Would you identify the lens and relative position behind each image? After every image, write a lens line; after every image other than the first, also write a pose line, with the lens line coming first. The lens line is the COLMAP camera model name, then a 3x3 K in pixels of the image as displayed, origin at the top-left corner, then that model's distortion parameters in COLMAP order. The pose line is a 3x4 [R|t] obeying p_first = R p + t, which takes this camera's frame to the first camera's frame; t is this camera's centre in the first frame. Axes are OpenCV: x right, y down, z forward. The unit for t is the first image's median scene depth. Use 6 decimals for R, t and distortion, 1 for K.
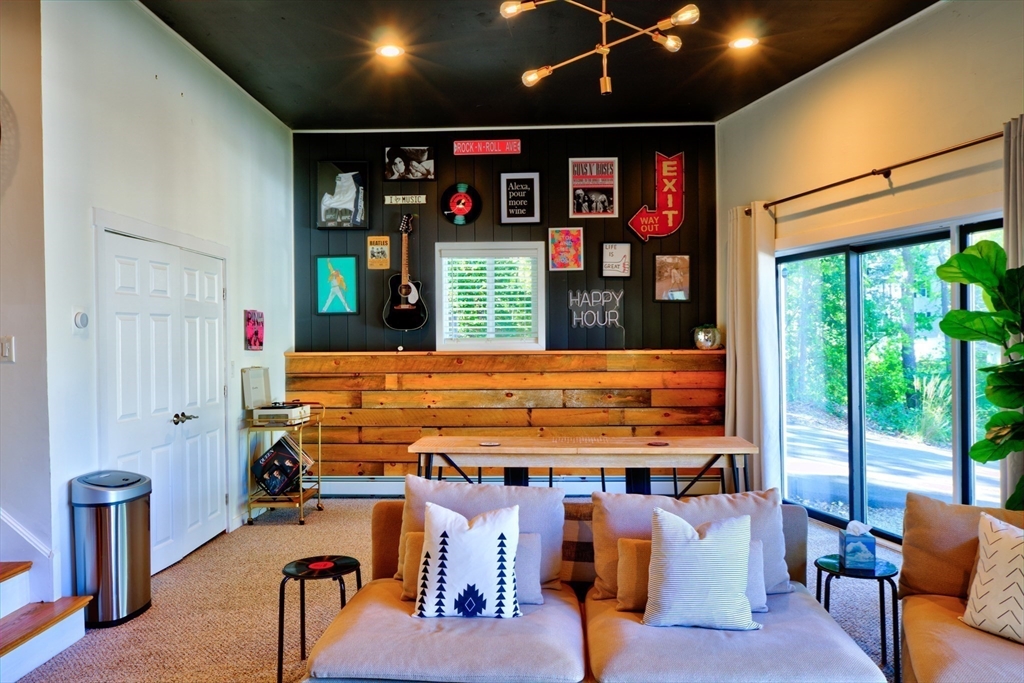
lens RADIAL K [[753.3, 0, 516.2], [0, 753.3, 341.6], [0, 0, 1]] dist [-0.011385, 0.006353]
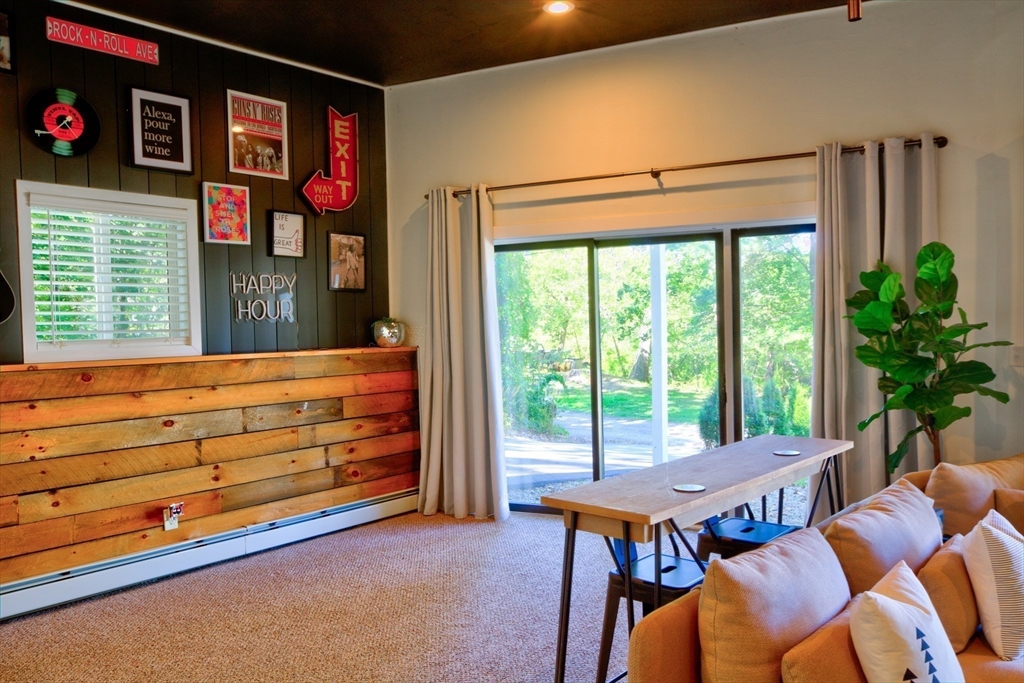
lens RADIAL K [[776.3, 0, 512.0], [0, 776.3, 341.5], [0, 0, 1]] dist [-0.002249, 0.004373]
pose [[0.613275, -0.023294, 0.789526, -0.359332], [0.029980, 0.999531, 0.006203, 0.002964], [-0.789300, 0.019866, 0.613686, 0.331445]]
